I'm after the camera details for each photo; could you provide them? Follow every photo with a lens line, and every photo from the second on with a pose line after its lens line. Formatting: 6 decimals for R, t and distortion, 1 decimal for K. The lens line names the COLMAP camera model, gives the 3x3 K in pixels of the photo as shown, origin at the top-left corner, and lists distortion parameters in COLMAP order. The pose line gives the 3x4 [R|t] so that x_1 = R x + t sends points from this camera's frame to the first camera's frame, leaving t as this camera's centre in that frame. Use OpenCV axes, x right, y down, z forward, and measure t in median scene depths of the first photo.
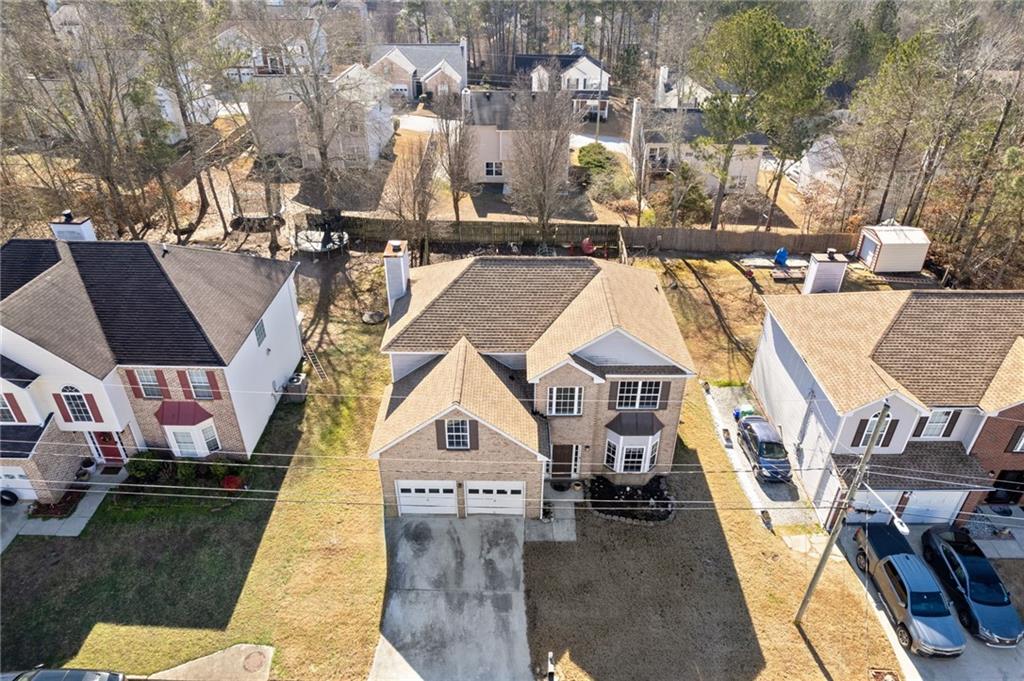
lens RADIAL K [[662.1, 0, 517.7], [0, 662.1, 344.5], [0, 0, 1]] dist [-0.089612, 0.087172]
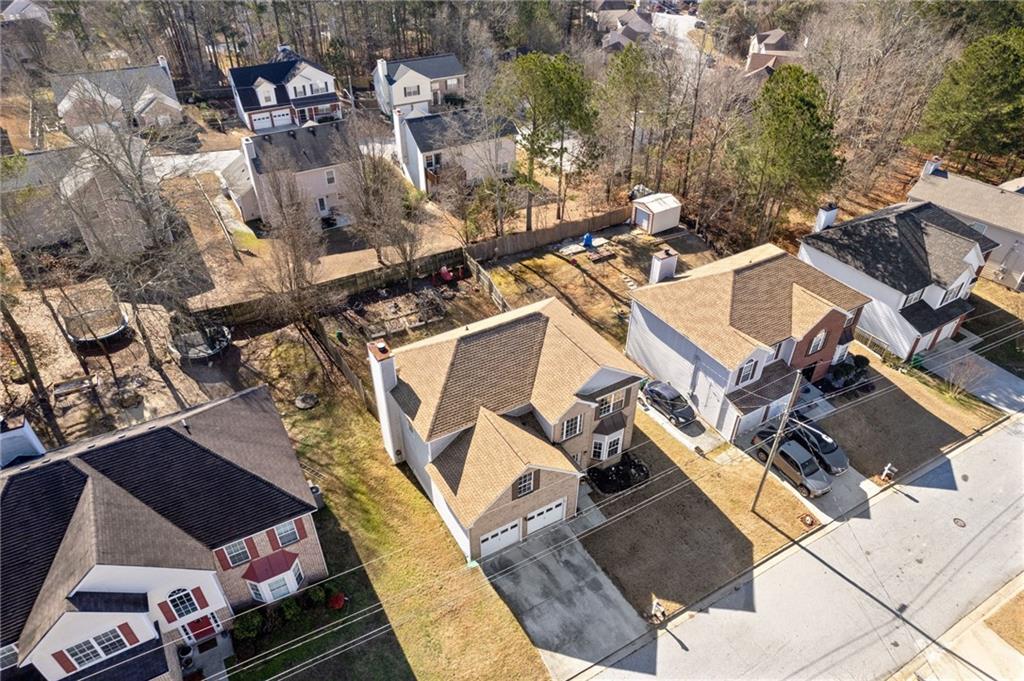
lens RADIAL K [[662.1, 0, 517.7], [0, 662.1, 344.5], [0, 0, 1]] dist [-0.089612, 0.087172]
pose [[0.858289, -0.306939, 0.411252, -0.492869], [0.268711, 0.951564, 0.149398, -0.286711], [-0.437188, -0.017719, 0.899195, -0.131001]]
